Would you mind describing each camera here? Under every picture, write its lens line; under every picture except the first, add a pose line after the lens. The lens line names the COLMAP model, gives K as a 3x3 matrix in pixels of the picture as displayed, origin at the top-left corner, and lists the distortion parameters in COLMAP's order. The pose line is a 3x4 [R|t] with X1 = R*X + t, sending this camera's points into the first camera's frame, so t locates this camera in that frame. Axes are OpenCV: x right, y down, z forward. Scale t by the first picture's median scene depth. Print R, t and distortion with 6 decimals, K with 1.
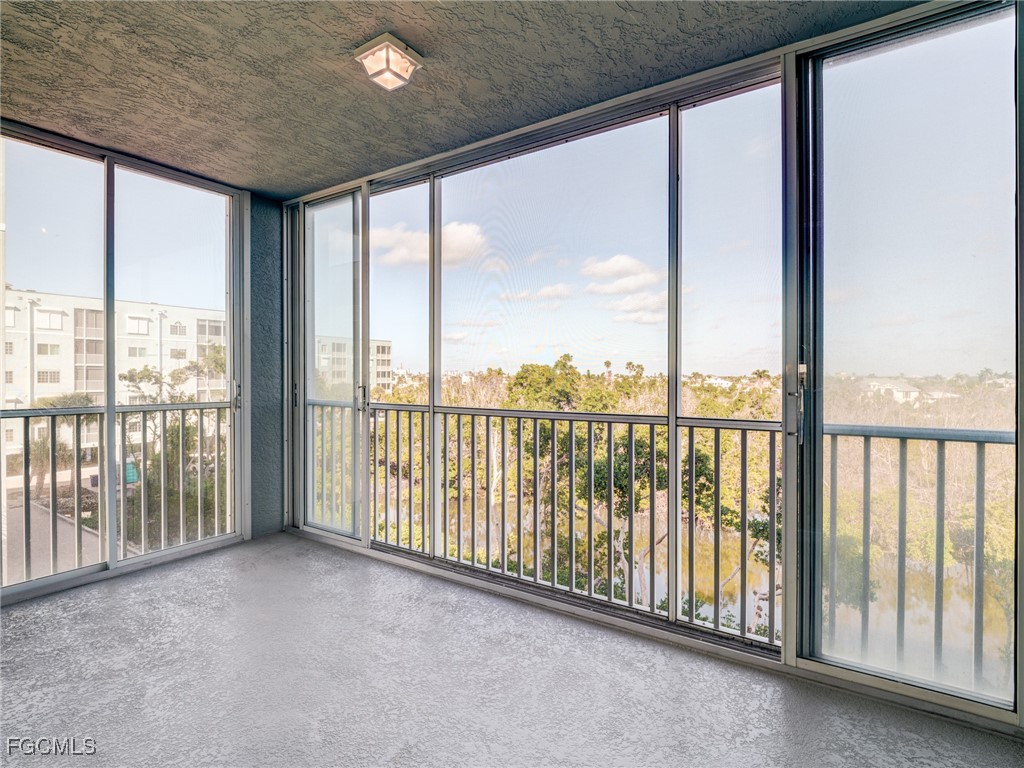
lens RADIAL K [[504.8, 0, 517.6], [0, 504.8, 378.1], [0, 0, 1]] dist [0.002405, -0.013079]
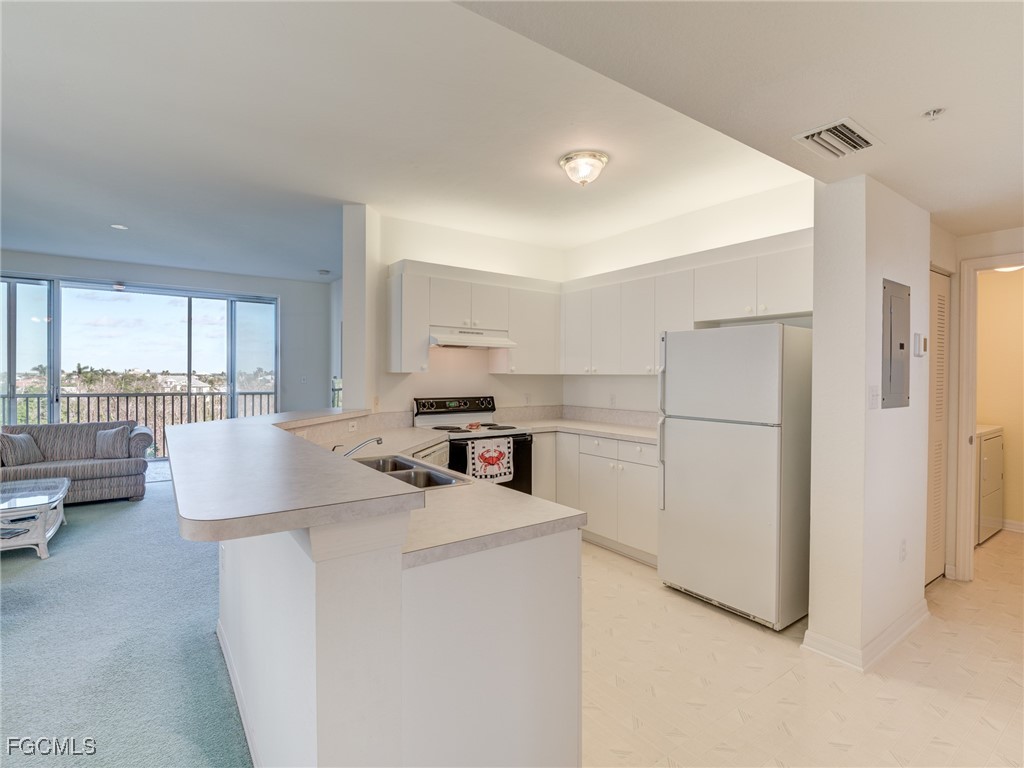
lens RADIAL K [[504.8, 0, 508.3], [0, 504.8, 378.3], [0, 0, 1]] dist [0.002405, -0.013079]
pose [[0.351572, -0.003236, 0.936155, -1.948605], [-0.003087, 0.999985, 0.004616, -0.035266], [-0.936156, -0.004513, 0.351556, -1.988373]]
